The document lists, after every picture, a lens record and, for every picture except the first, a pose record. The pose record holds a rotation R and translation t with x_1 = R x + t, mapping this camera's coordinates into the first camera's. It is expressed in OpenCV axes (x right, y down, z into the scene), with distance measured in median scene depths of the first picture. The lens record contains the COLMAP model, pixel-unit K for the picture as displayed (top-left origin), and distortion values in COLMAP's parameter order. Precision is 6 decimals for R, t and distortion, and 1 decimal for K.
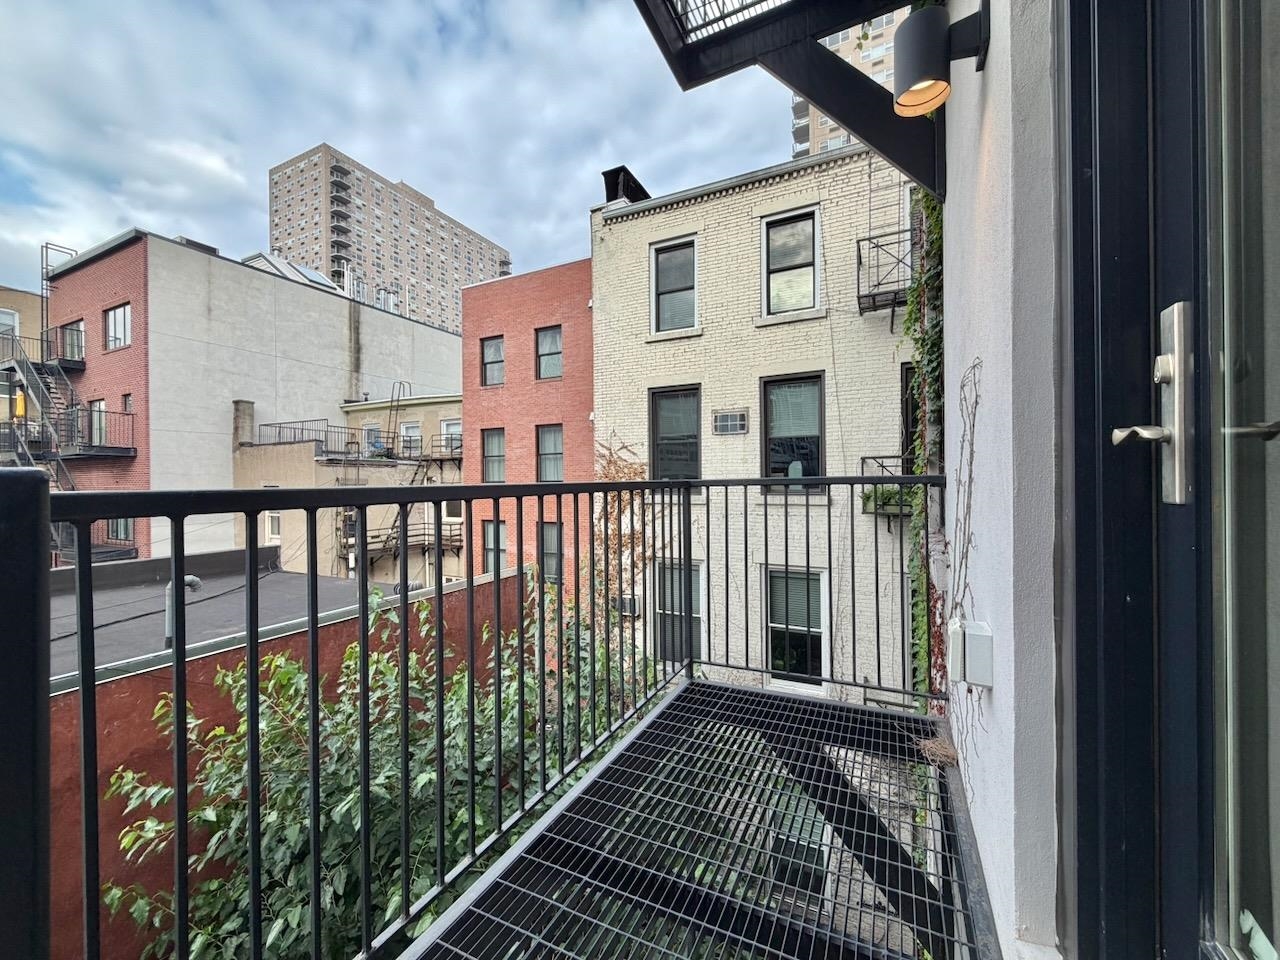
lens RADIAL K [[516.8, 0, 628.9], [0, 516.8, 486.7], [0, 0, 1]] dist [-0.001415, -0.000021]
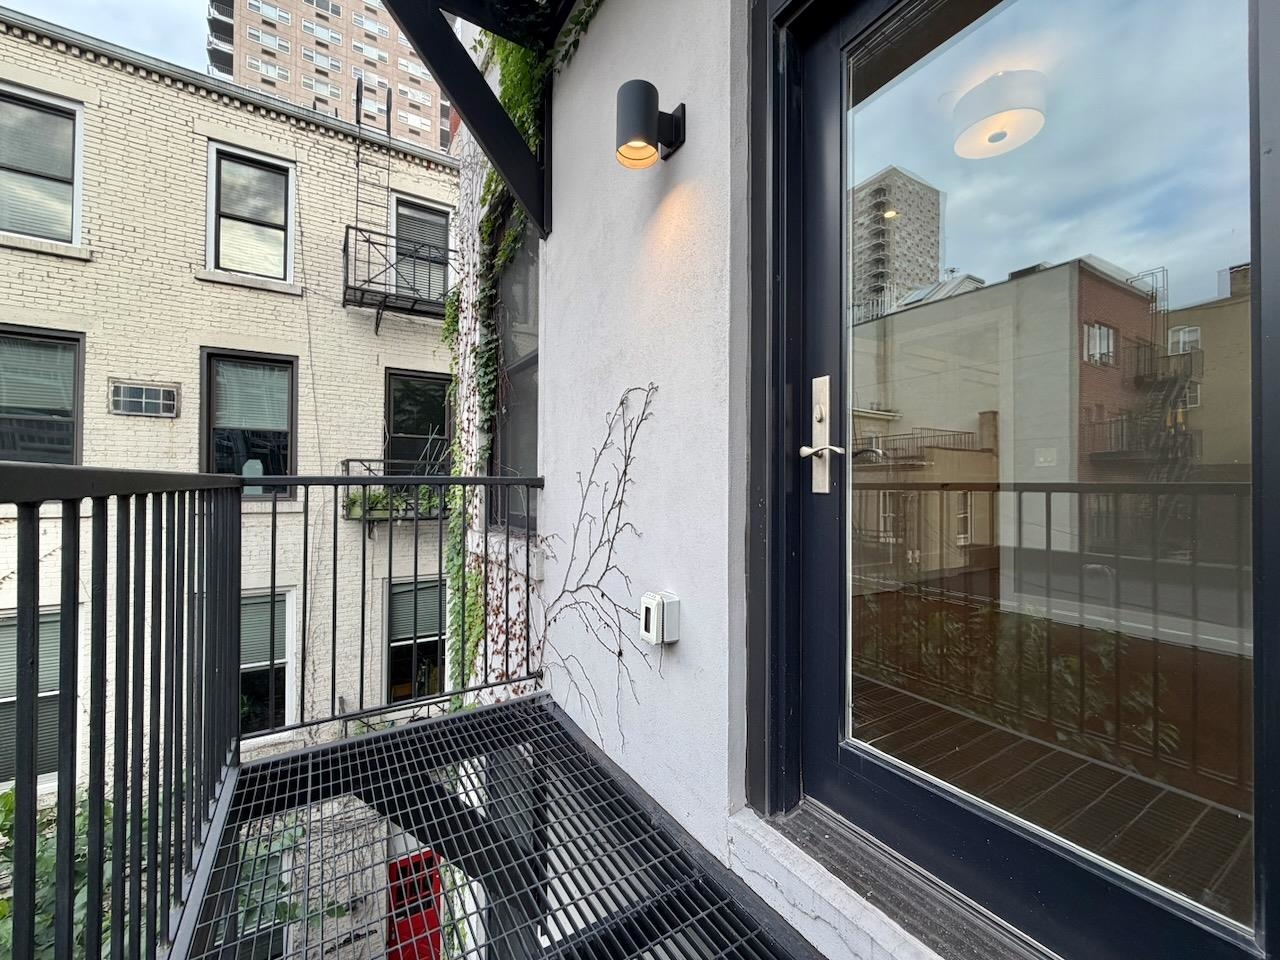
lens RADIAL K [[516.8, 0, 639.6], [0, 516.8, 484.6], [0, 0, 1]] dist [-0.001415, -0.000021]
pose [[0.507494, 0.014929, 0.861526, -0.073488], [-0.000782, 0.999857, -0.016865, 0.003470], [-0.861655, 0.007886, 0.507433, 0.068386]]
